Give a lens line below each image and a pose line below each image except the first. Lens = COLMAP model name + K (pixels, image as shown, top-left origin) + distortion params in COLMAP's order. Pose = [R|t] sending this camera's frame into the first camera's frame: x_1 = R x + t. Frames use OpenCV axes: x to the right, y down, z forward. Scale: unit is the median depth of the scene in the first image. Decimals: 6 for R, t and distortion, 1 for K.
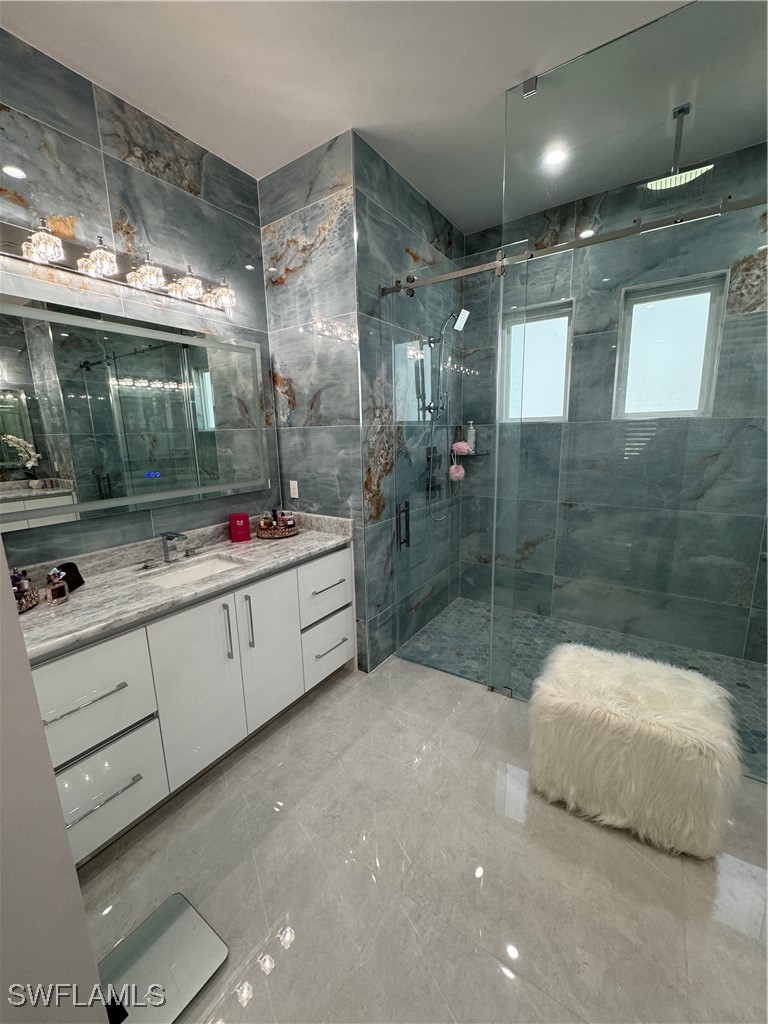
lens RADIAL K [[408.4, 0, 384.0], [0, 408.4, 512.0], [0, 0, 1]] dist [-0.001849, 0.000130]
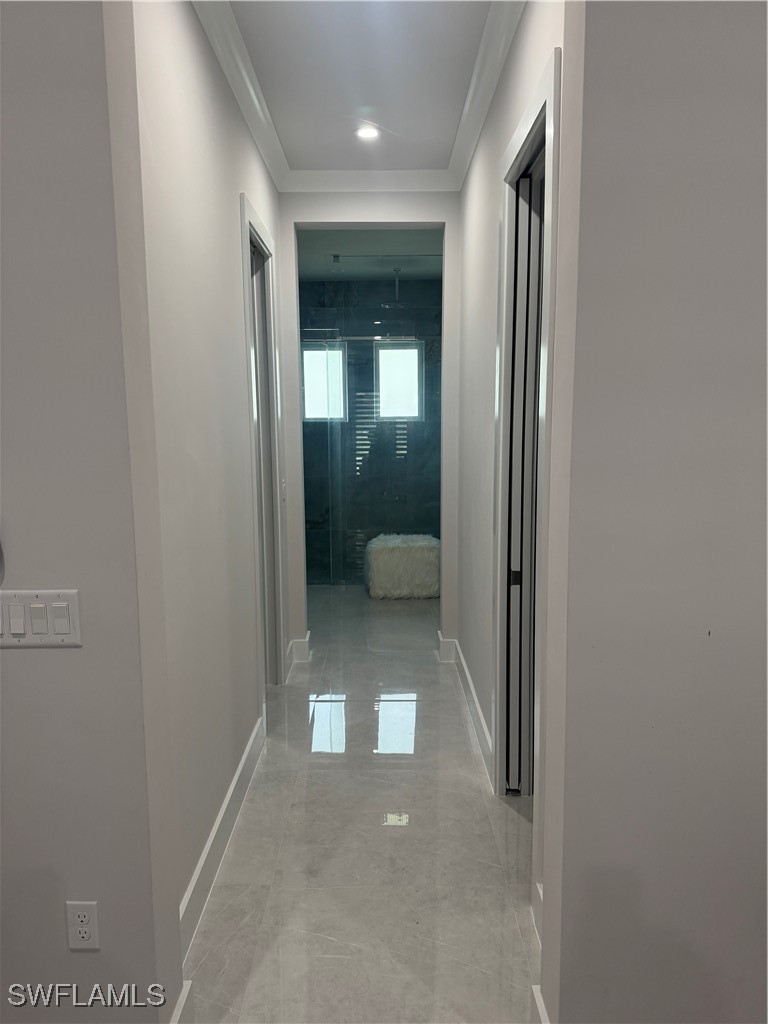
lens RADIAL K [[713.9, 0, 384.0], [0, 713.9, 512.0], [0, 0, 1]] dist [0.097480, -0.127933]
pose [[0.829492, -0.049847, 0.556290, -1.101600], [0.095699, 0.993964, -0.053633, 0.313033], [-0.550259, 0.097725, 0.829255, -1.454616]]
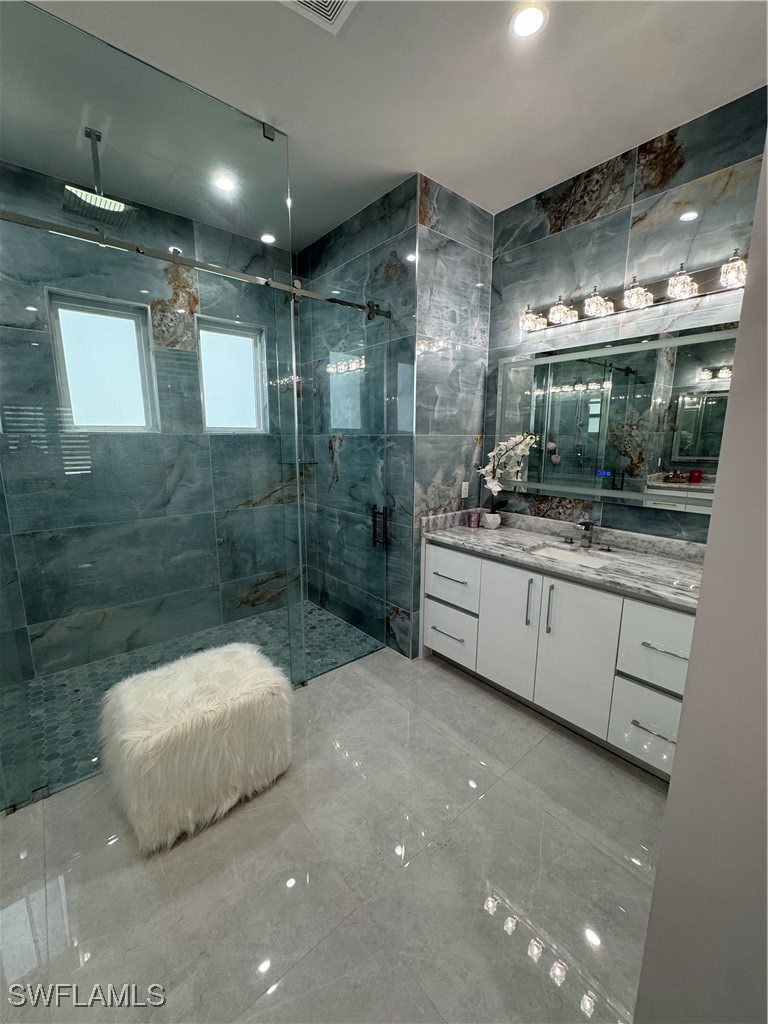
lens RADIAL K [[408.4, 0, 384.0], [0, 408.4, 512.0], [0, 0, 1]] dist [-0.001849, 0.000130]
pose [[0.273885, -0.149017, 0.950148, -0.145952], [0.178637, 0.978615, 0.101989, -0.023254], [-0.945027, 0.141798, 0.294647, 0.112185]]
